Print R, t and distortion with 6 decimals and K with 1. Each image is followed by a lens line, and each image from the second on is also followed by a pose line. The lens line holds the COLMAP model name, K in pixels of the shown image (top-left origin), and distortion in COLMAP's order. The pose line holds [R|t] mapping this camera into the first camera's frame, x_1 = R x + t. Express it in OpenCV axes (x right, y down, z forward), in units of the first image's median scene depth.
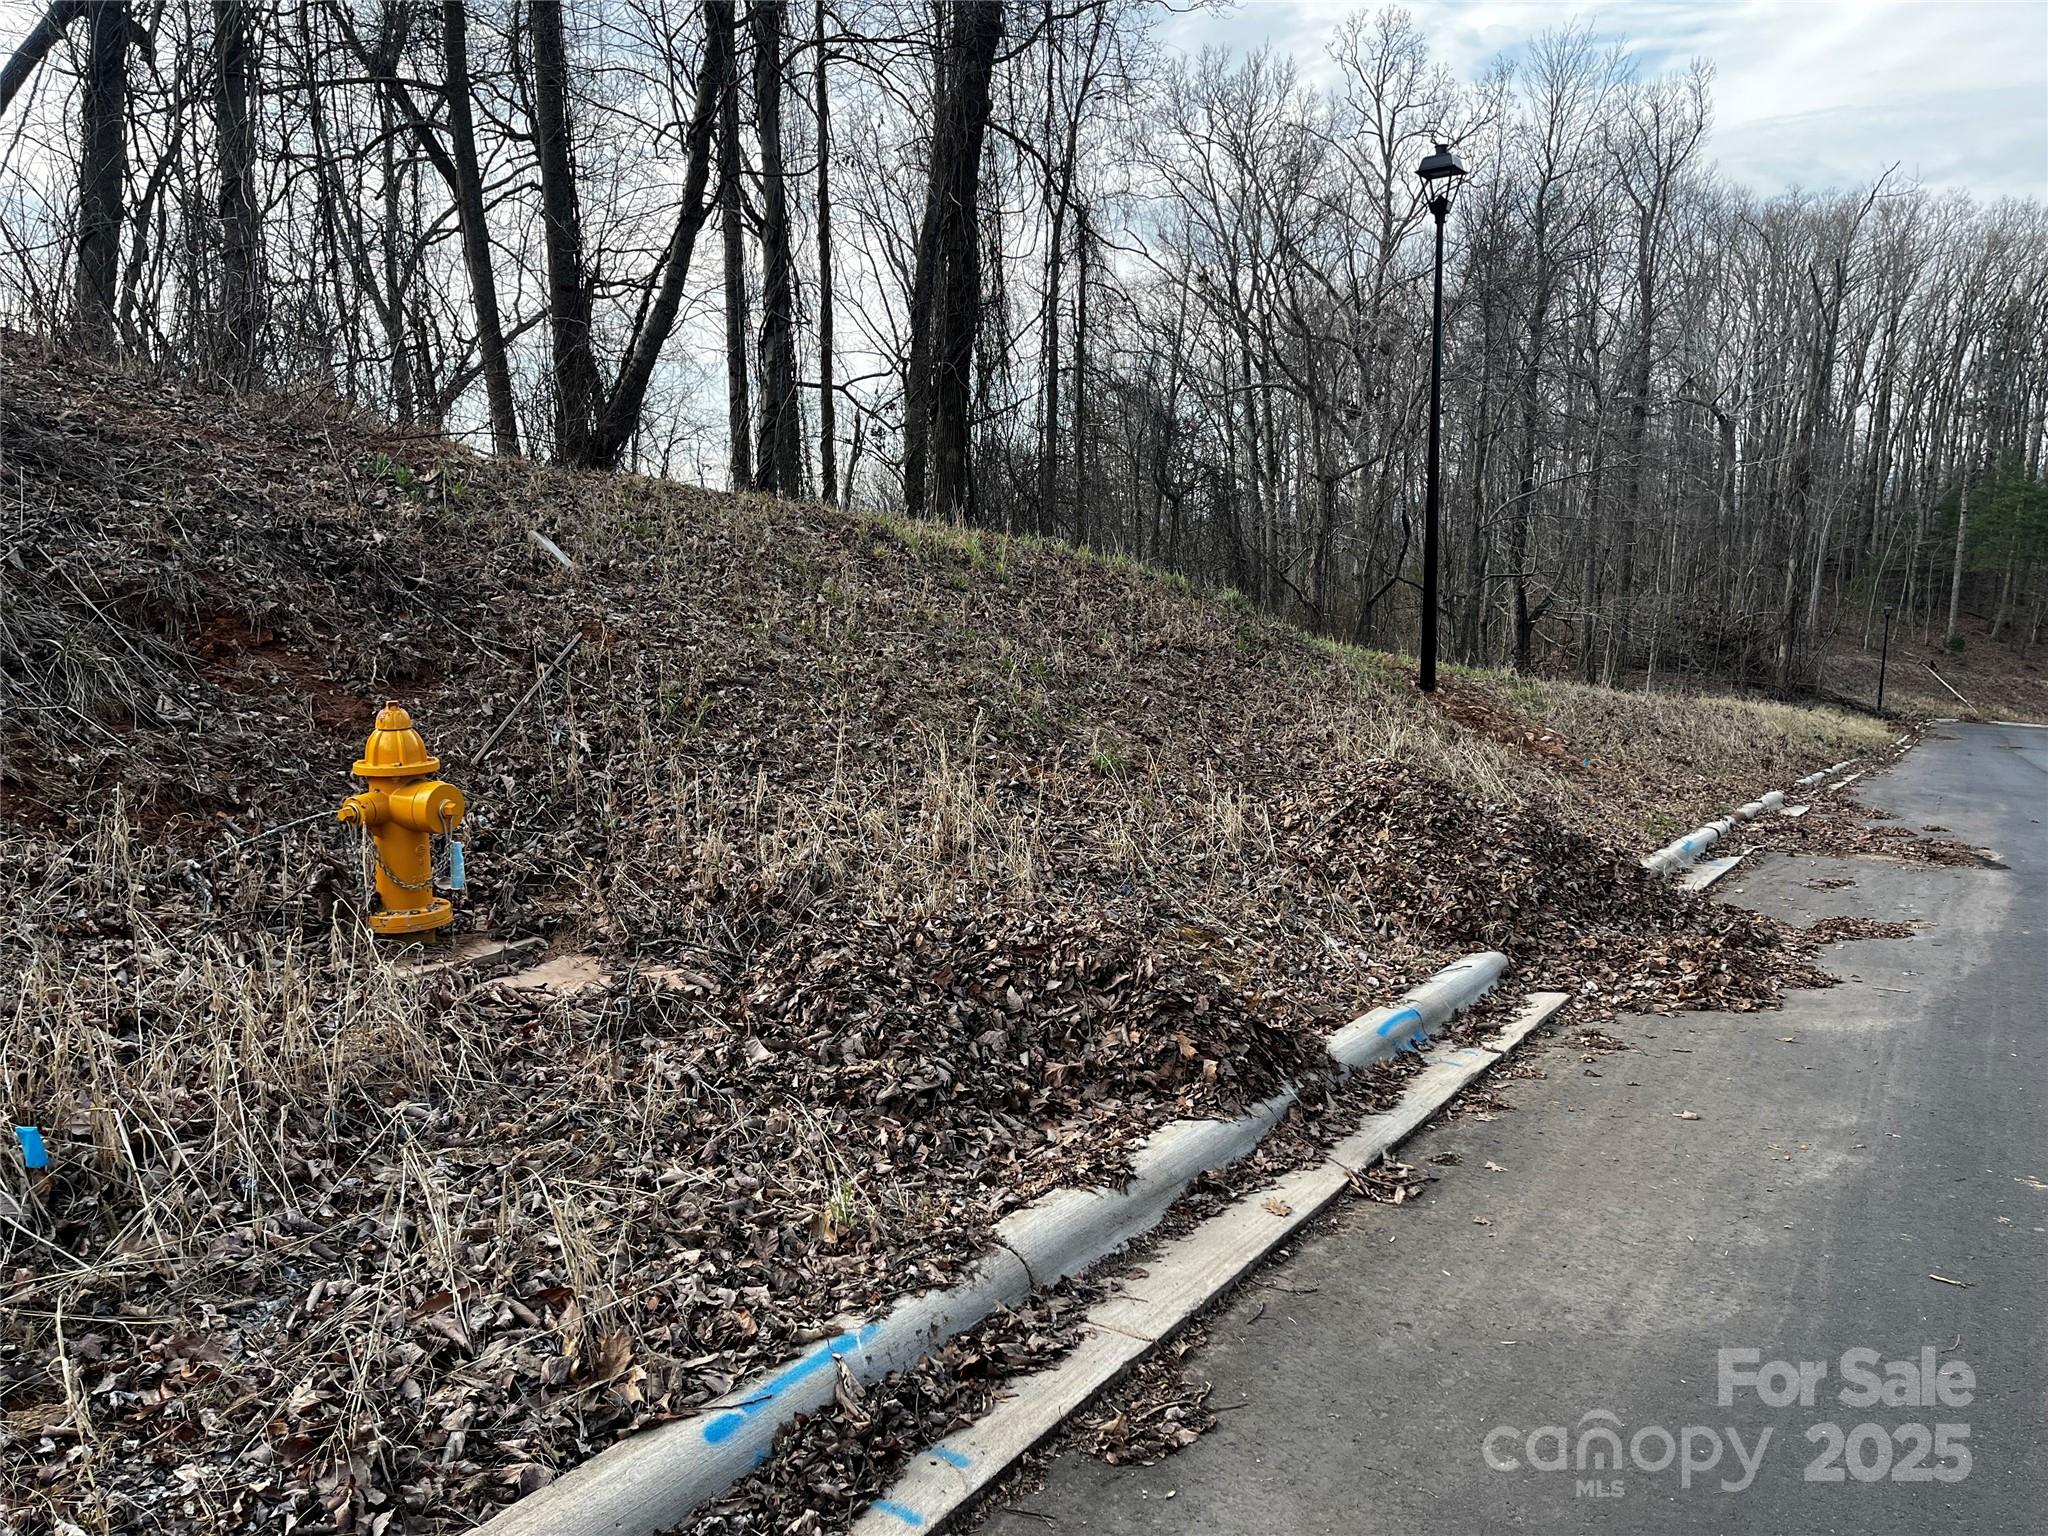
lens RADIAL K [[1556.3, 0, 1017.0], [0, 1556.3, 782.2], [0, 0, 1]] dist [0.052089, -0.032828]
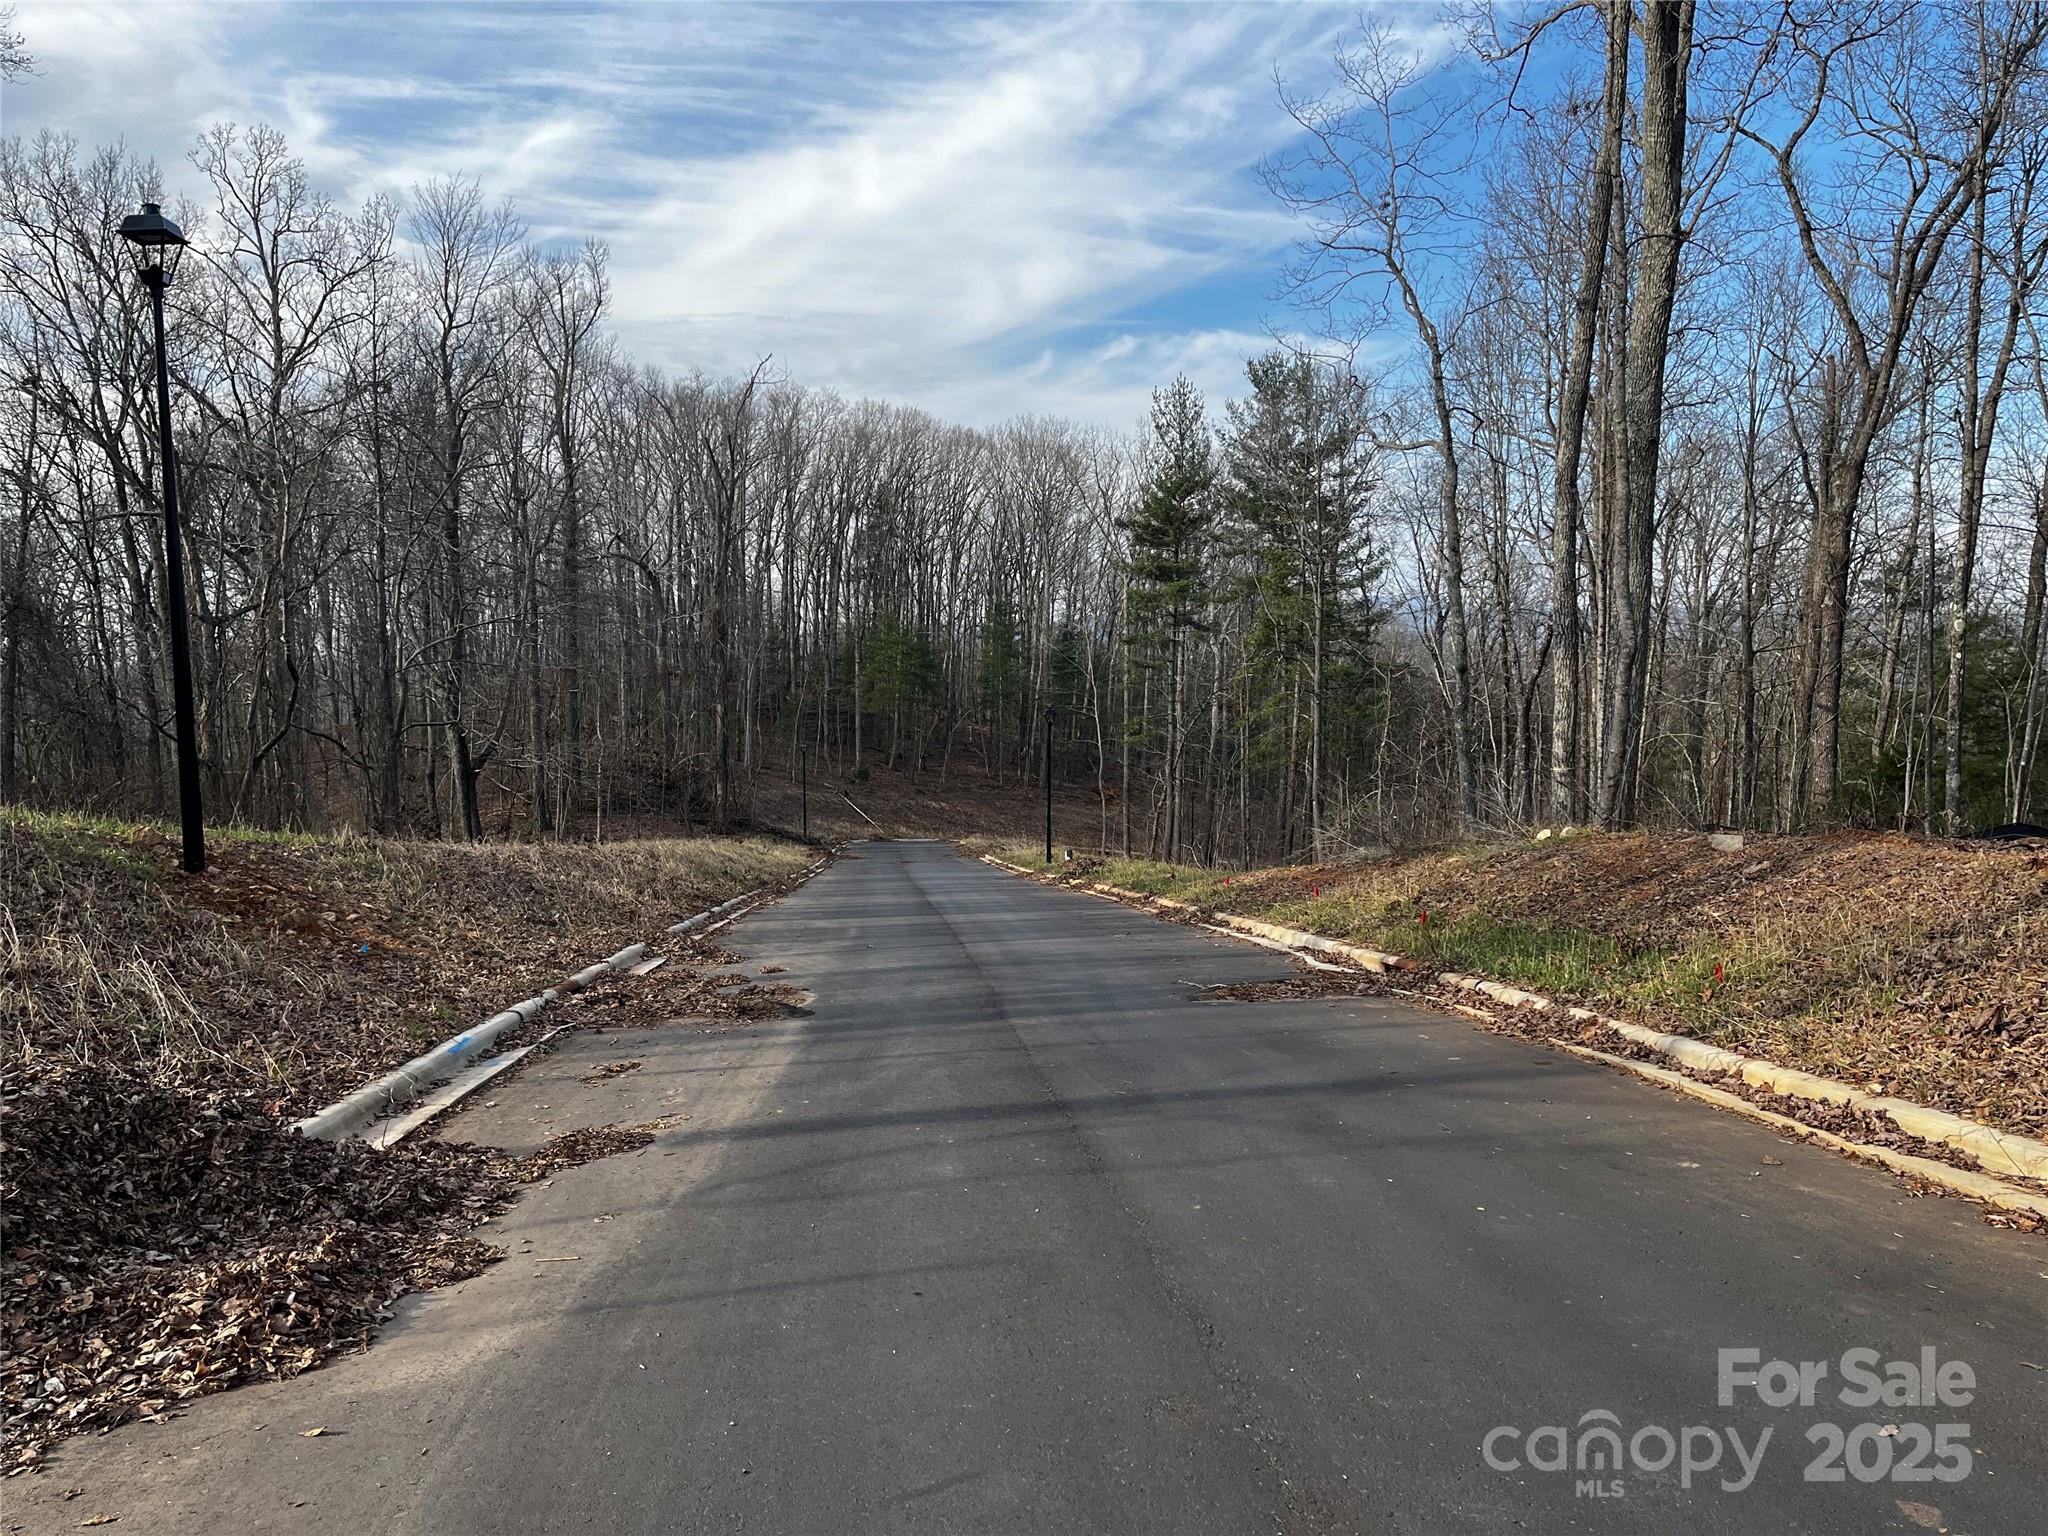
lens RADIAL K [[1556.3, 0, 1025.1], [0, 1556.3, 773.5], [0, 0, 1]] dist [0.052089, -0.032828]
pose [[0.806668, -0.045493, 0.589251, 0.032854], [0.103688, 0.992462, -0.065323, -0.002872], [-0.581838, 0.113792, 0.805305, 0.026159]]
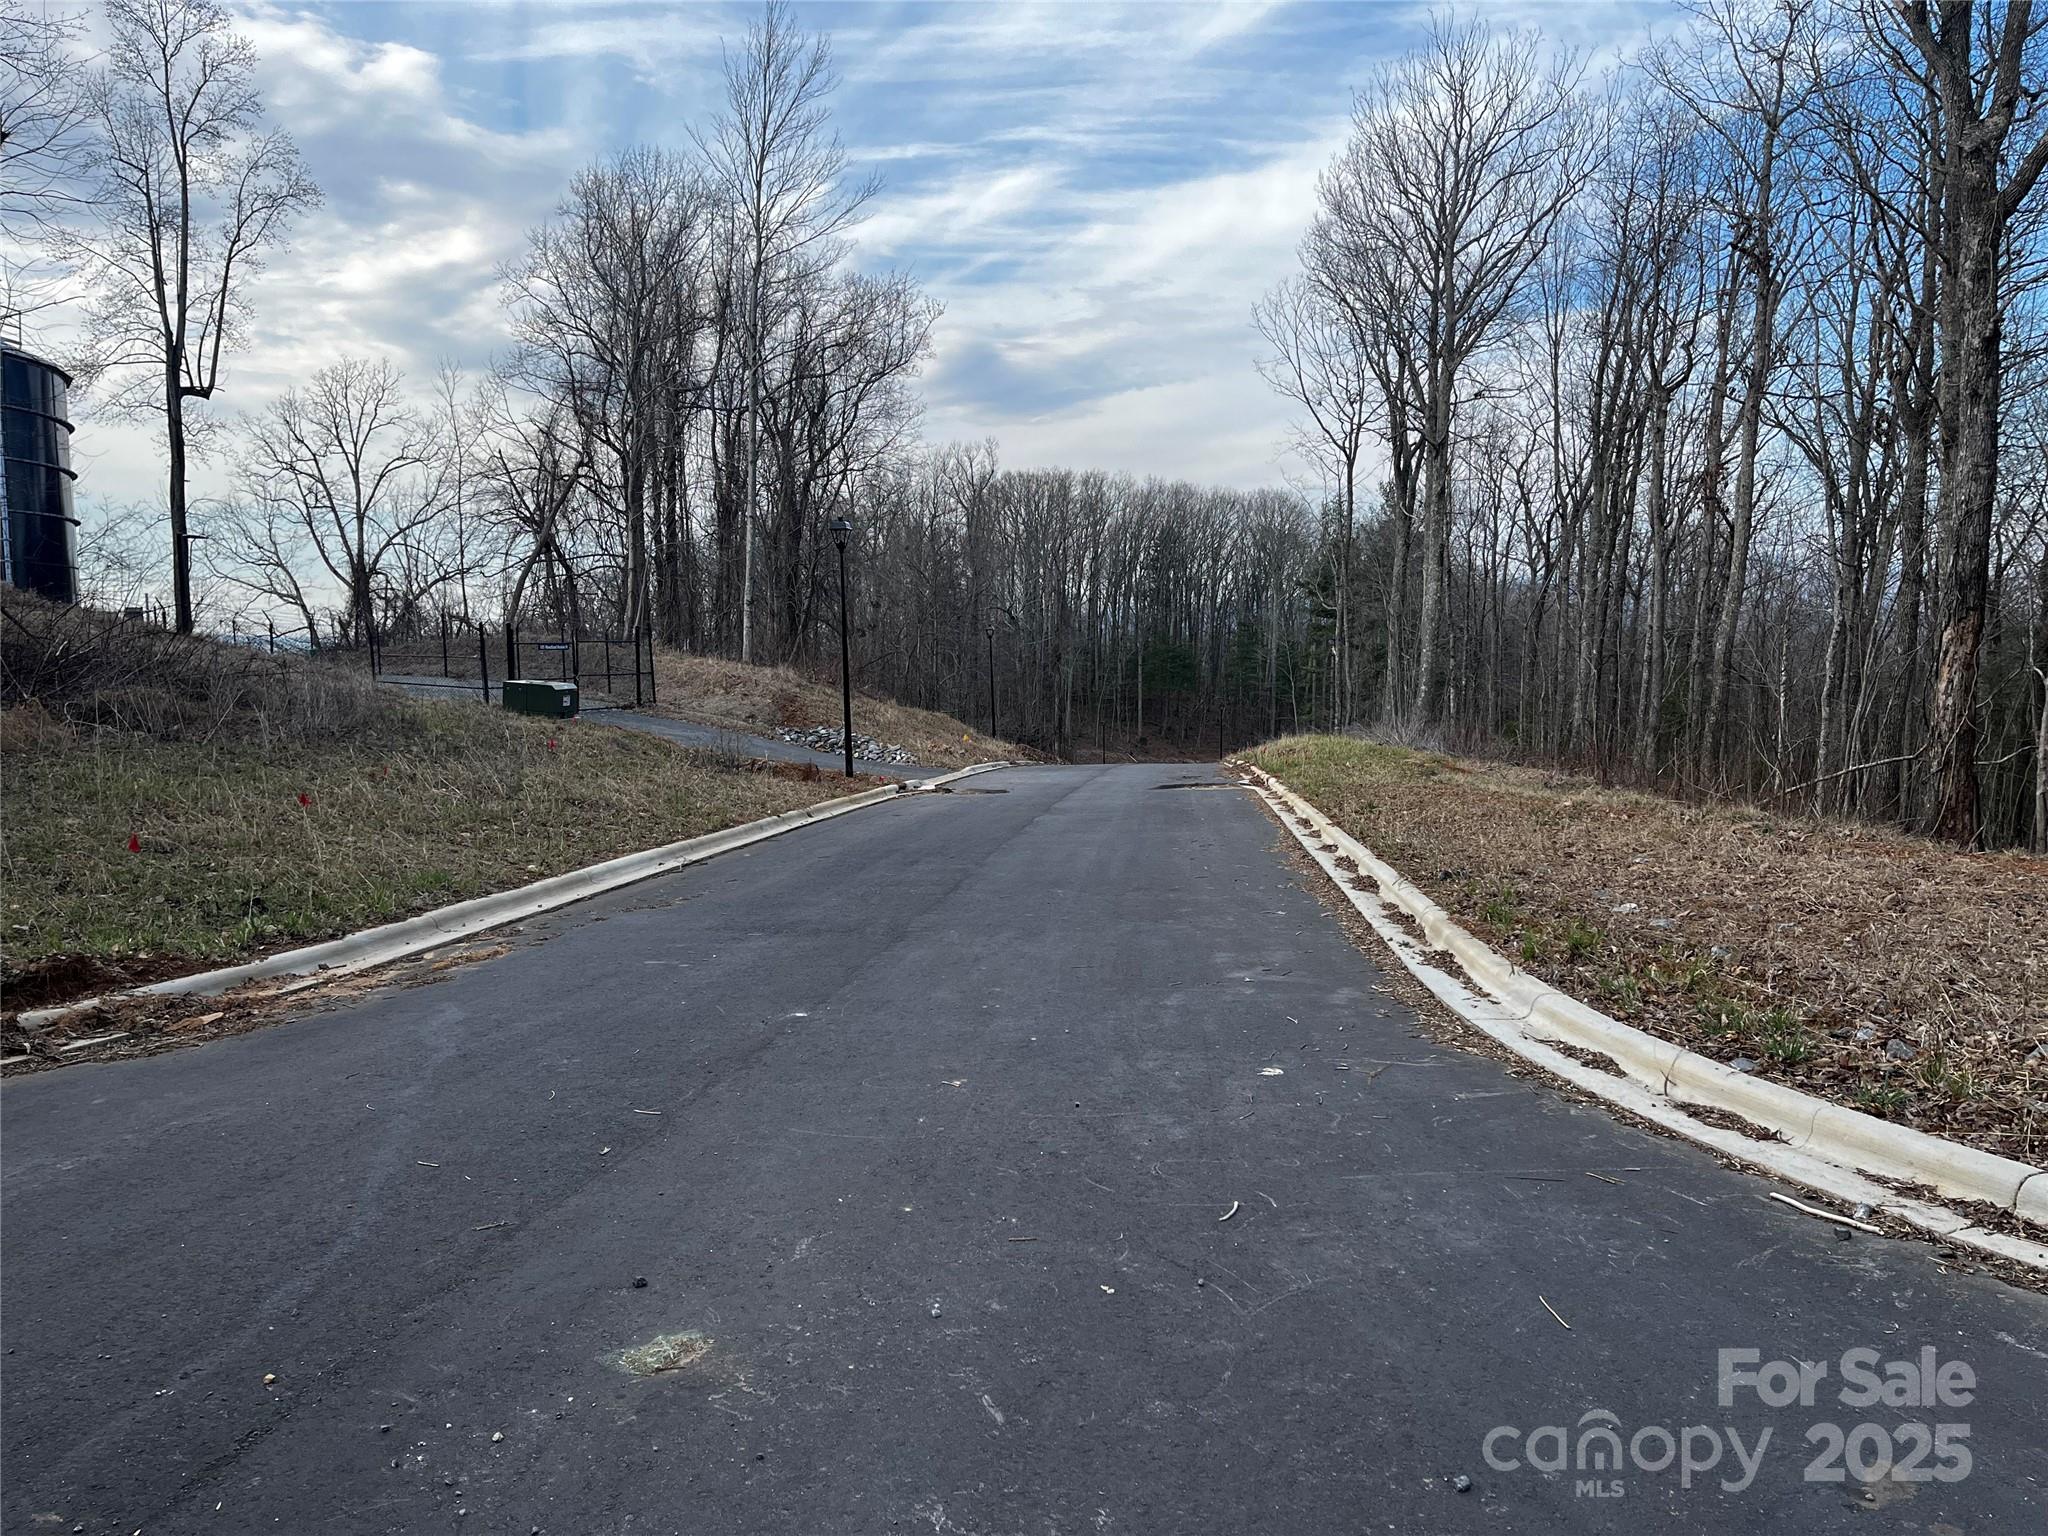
lens RADIAL K [[1556.3, 0, 1024.1], [0, 1556.3, 767.6], [0, 0, 1]] dist [0.052089, -0.032828]
pose [[0.902578, -0.058704, 0.426505, -0.418920], [0.083356, 0.995743, -0.039347, 0.001278], [-0.422379, 0.071066, 0.903629, -0.799120]]
